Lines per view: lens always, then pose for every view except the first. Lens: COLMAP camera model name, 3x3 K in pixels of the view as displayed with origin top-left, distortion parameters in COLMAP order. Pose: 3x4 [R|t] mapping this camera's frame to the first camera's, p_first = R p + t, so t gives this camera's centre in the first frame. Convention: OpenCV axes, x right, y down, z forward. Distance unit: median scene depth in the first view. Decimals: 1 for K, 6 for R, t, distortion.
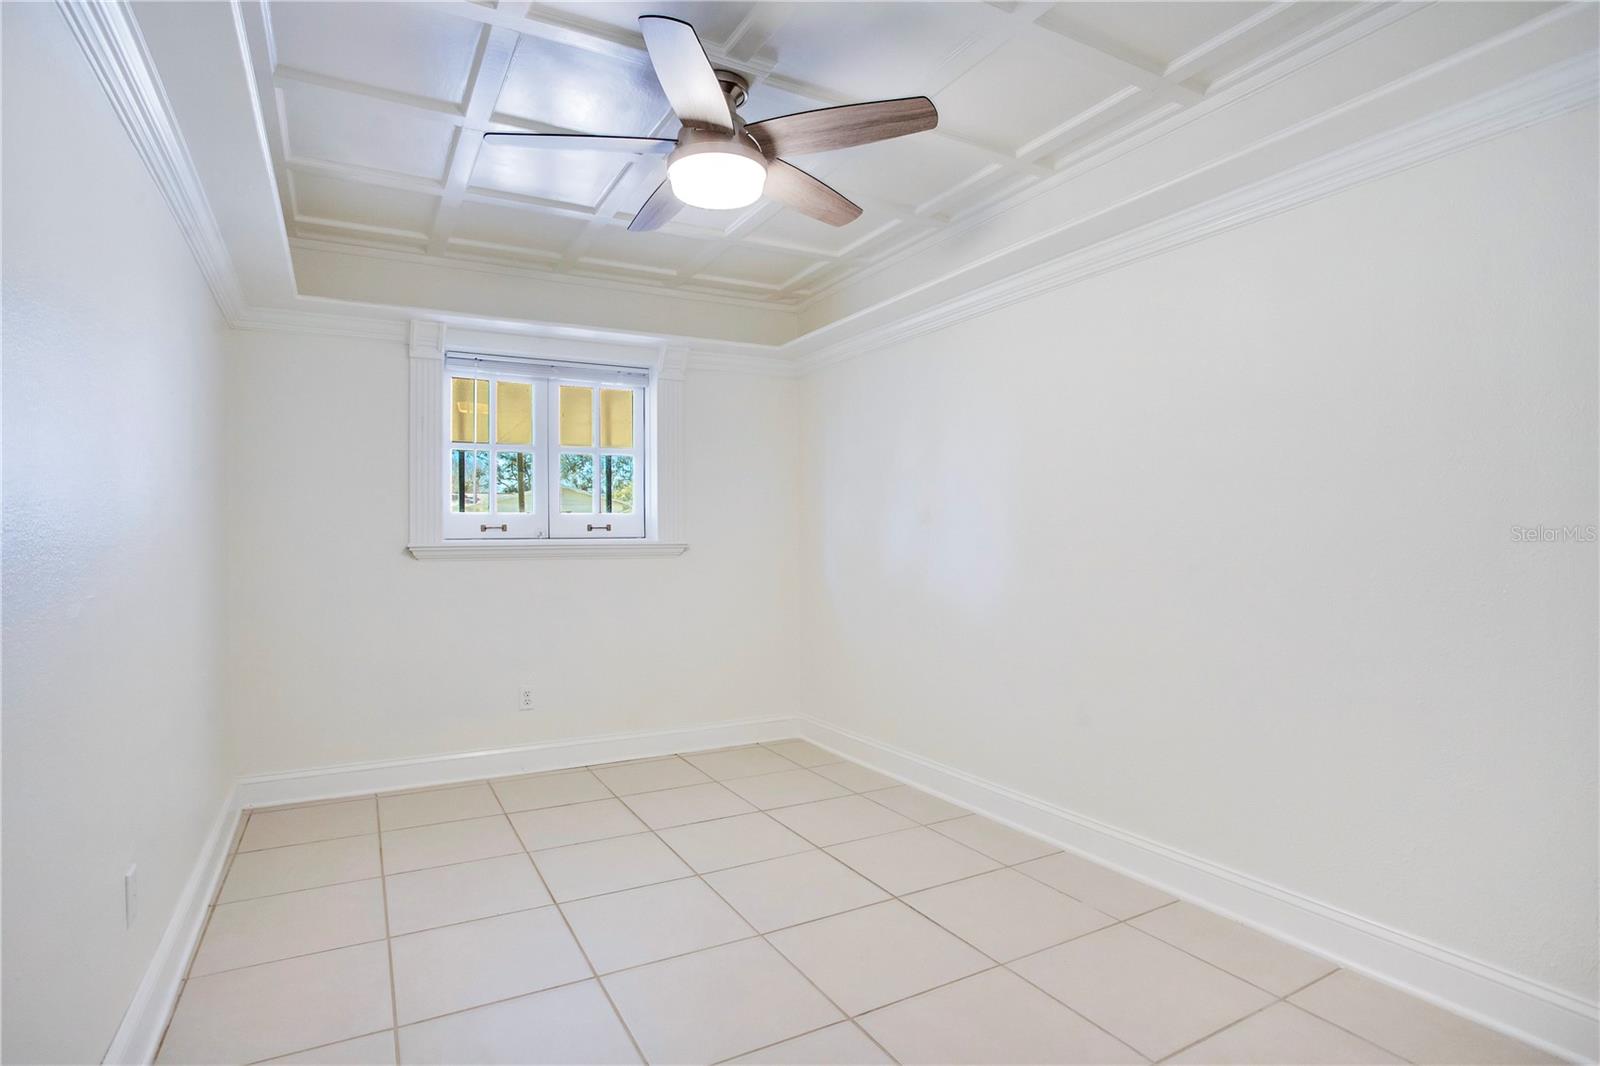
lens RADIAL K [[788.8, 0, 795.5], [0, 788.8, 533.1], [0, 0, 1]] dist [-0.076699, 0.035941]
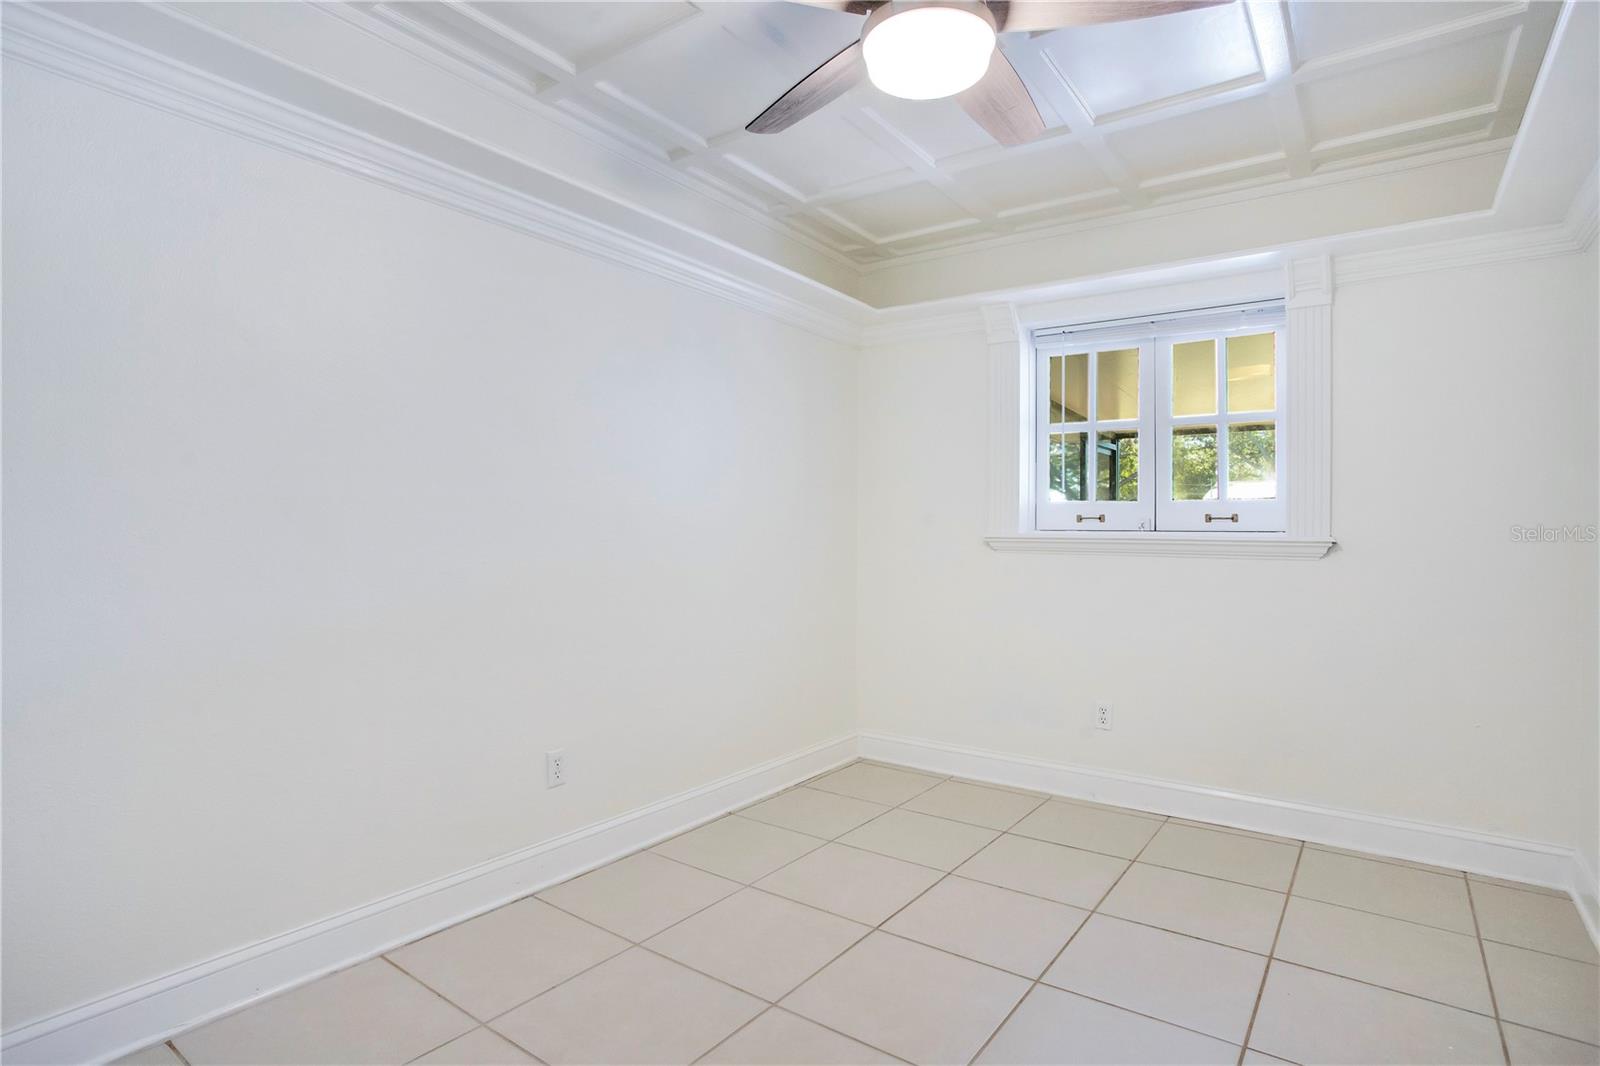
lens RADIAL K [[826.9, 0, 800.0], [0, 826.9, 533.0], [0, 0, 1]] dist [-0.002260, -0.039061]
pose [[0.454131, 0.016130, -0.890789, 0.314077], [-0.006046, 0.999869, 0.015022, -0.002221], [0.890915, -0.001436, 0.454169, 0.287109]]
